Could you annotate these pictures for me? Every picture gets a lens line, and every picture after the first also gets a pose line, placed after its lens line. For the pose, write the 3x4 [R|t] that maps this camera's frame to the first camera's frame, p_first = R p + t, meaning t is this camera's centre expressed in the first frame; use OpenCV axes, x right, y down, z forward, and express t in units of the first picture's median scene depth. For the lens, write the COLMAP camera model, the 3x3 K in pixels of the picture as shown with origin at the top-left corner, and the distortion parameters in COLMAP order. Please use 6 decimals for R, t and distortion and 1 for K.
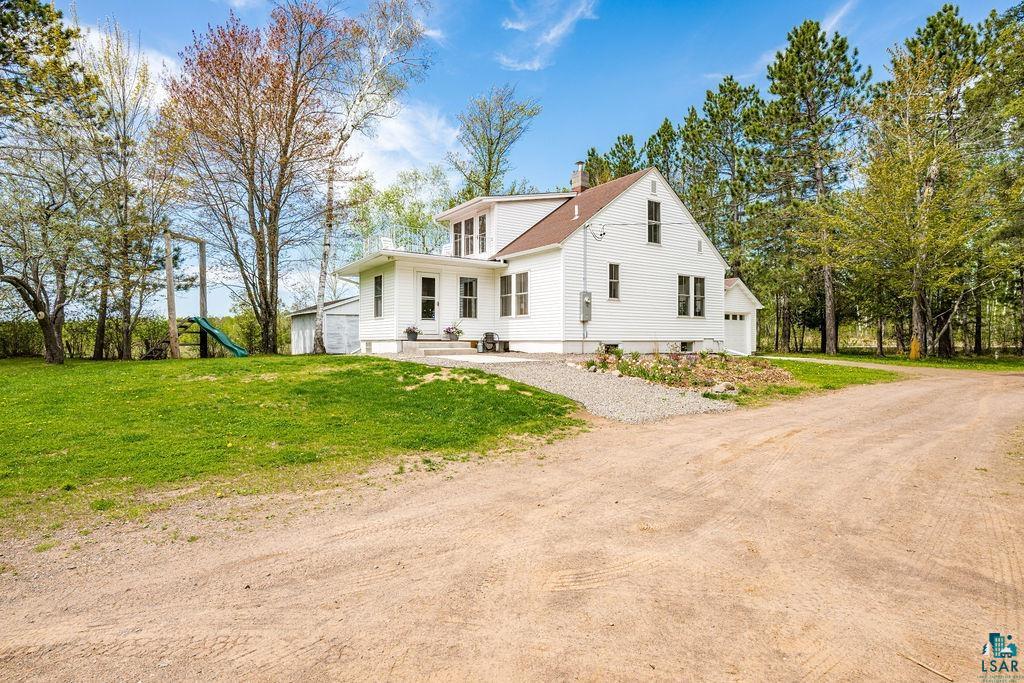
lens RADIAL K [[526.4, 0, 511.1], [0, 526.4, 334.7], [0, 0, 1]] dist [-0.004406, 0.005559]
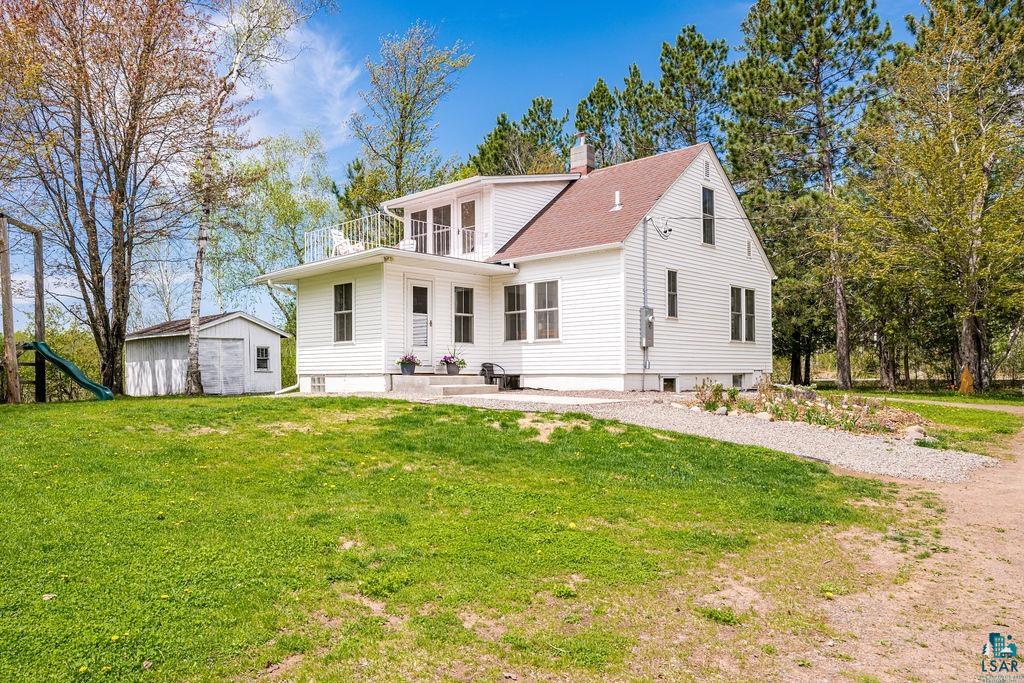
lens RADIAL K [[723.2, 0, 390.1], [0, 723.2, 353.8], [0, 0, 1]] dist [0.006869, -0.000220]
pose [[0.993293, -0.001296, 0.115618, -0.281221], [0.003372, 0.999837, -0.017763, 0.000318], [-0.115576, 0.018033, 0.993135, 0.025527]]
